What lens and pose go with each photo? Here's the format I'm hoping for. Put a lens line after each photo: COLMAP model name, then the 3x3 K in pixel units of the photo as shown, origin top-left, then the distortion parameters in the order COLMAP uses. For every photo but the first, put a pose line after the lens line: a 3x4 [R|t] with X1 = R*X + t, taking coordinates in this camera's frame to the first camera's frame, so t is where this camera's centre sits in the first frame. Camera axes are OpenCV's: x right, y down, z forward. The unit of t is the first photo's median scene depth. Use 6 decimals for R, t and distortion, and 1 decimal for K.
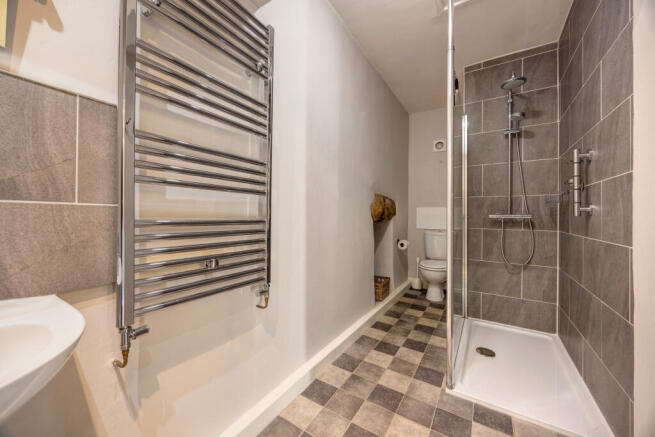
lens RADIAL K [[252.5, 0, 321.6], [0, 252.5, 215.7], [0, 0, 1]] dist [0.000754, 0.000143]
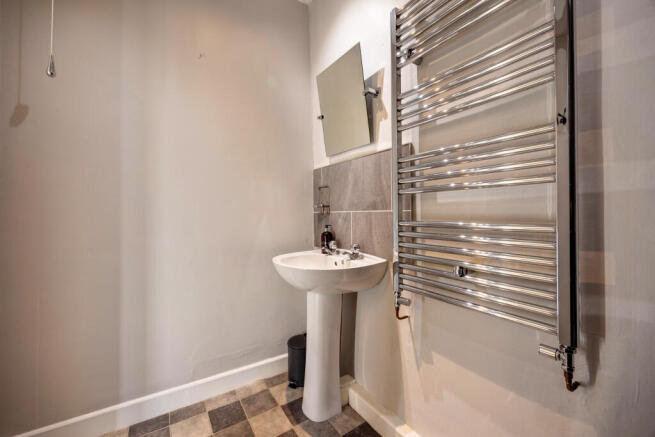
lens RADIAL K [[252.5, 0, 321.7], [0, 252.5, 215.6], [0, 0, 1]] dist [0.000754, 0.000143]
pose [[-0.399225, -0.009643, -0.916802, 0.823990], [-0.004308, 0.999953, -0.008641, 0.002584], [0.916843, 0.000500, -0.399248, 1.254386]]
